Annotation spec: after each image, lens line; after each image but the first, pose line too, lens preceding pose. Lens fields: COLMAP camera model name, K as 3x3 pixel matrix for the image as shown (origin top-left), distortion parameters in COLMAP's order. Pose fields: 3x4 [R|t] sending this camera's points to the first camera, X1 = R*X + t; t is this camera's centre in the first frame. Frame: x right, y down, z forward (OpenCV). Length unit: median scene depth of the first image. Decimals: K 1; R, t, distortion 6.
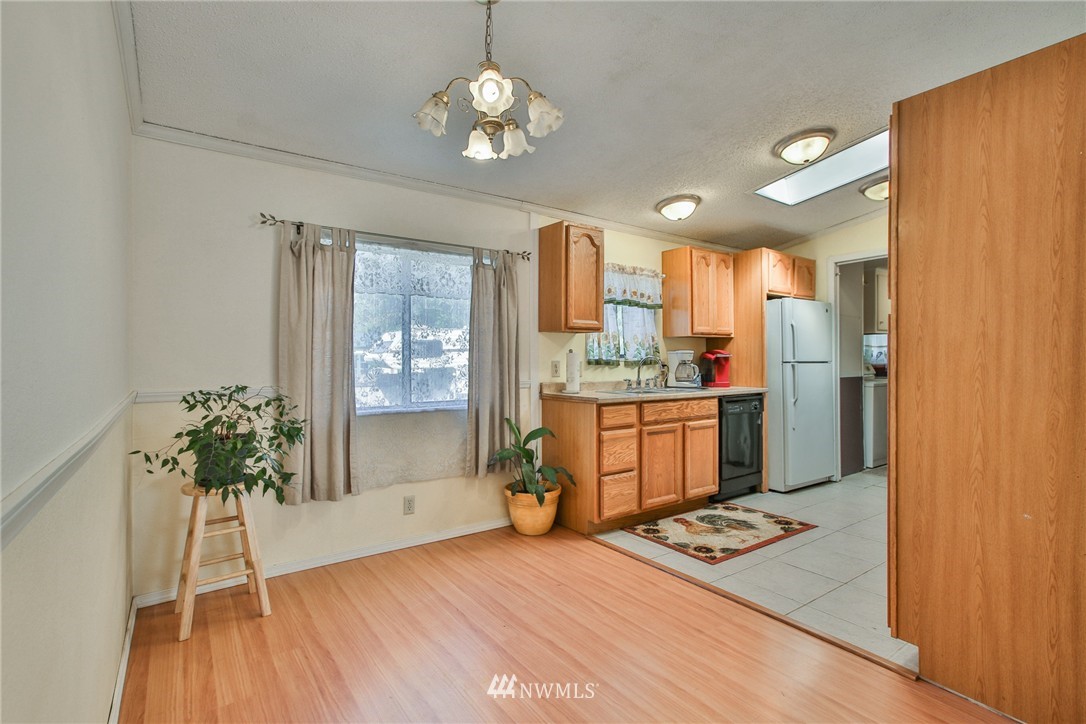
lens RADIAL K [[523.1, 0, 532.3], [0, 523.1, 353.0], [0, 0, 1]] dist [-0.028968, 0.011521]
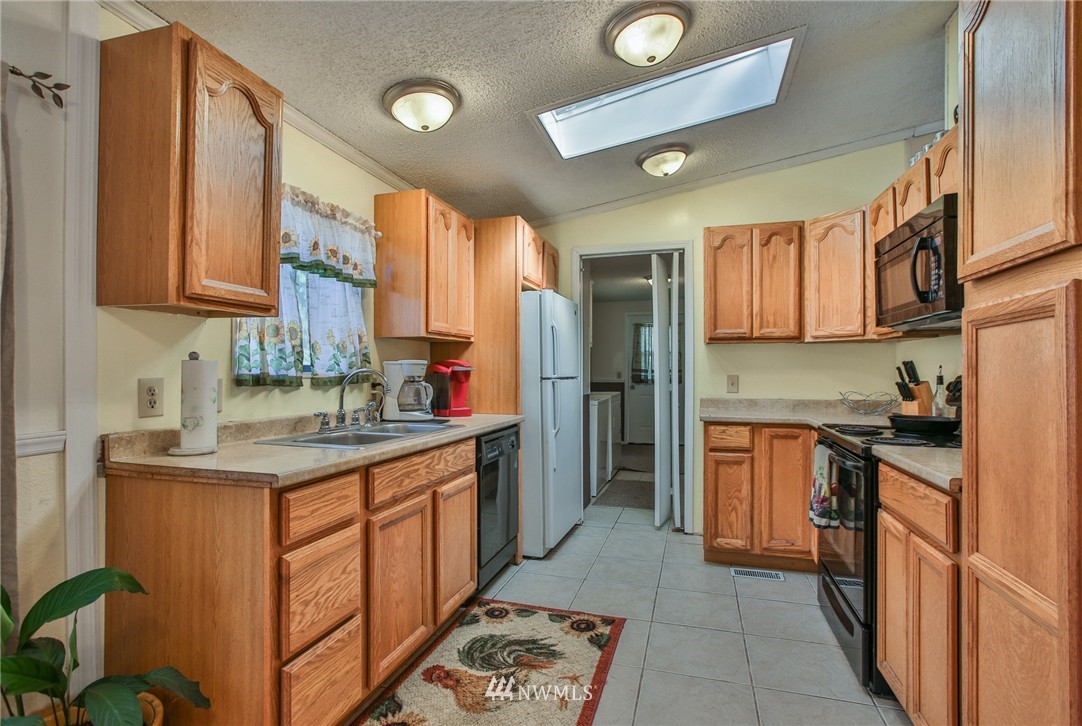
lens RADIAL K [[521.2, 0, 543.8], [0, 521.2, 367.2], [0, 0, 1]] dist [-0.028968, 0.011521]
pose [[0.776520, 0.007357, 0.630050, 0.030424], [-0.010387, 0.999945, 0.001126, 0.001594], [-0.630007, -0.007418, 0.776554, 0.489460]]
